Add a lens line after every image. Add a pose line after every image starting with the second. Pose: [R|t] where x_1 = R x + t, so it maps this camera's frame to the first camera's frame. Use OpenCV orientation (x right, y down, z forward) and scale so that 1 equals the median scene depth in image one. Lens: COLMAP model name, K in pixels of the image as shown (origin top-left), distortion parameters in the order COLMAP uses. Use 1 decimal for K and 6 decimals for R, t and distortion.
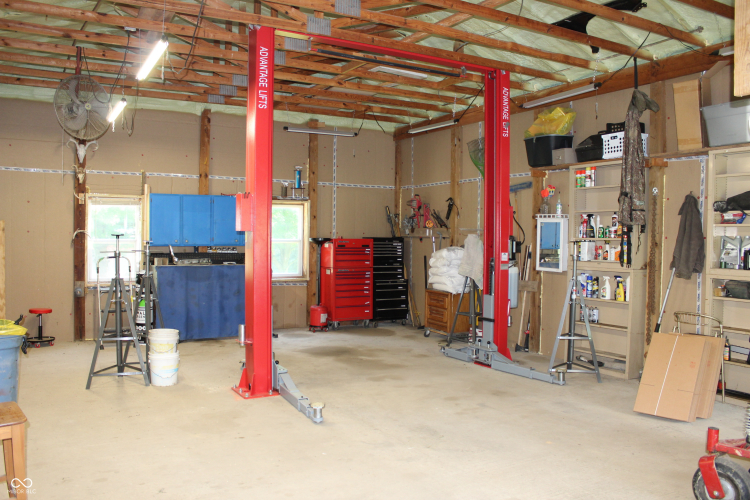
lens RADIAL K [[633.5, 0, 372.3], [0, 633.5, 250.4], [0, 0, 1]] dist [-0.108192, 0.041622]
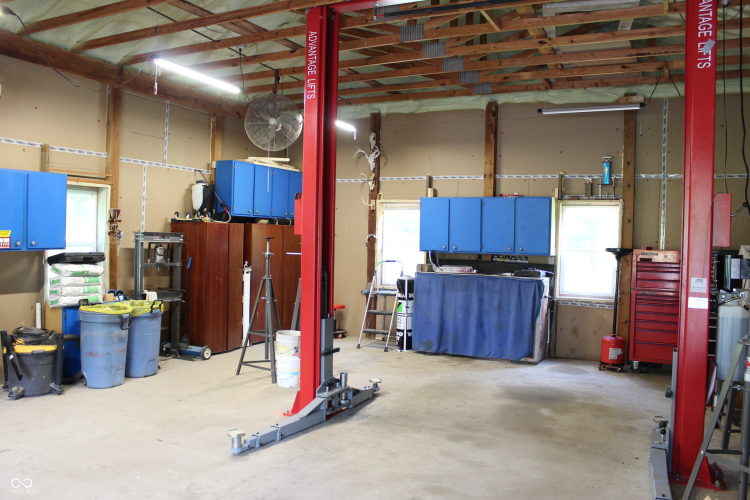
lens RADIAL K [[633.5, 0, 374.9], [0, 633.5, 251.8], [0, 0, 1]] dist [-0.108192, 0.041622]
pose [[0.562840, 0.027752, -0.826100, 0.410932], [-0.037665, 0.999259, 0.007907, -0.011198], [0.825707, 0.026665, 0.563468, 0.374579]]
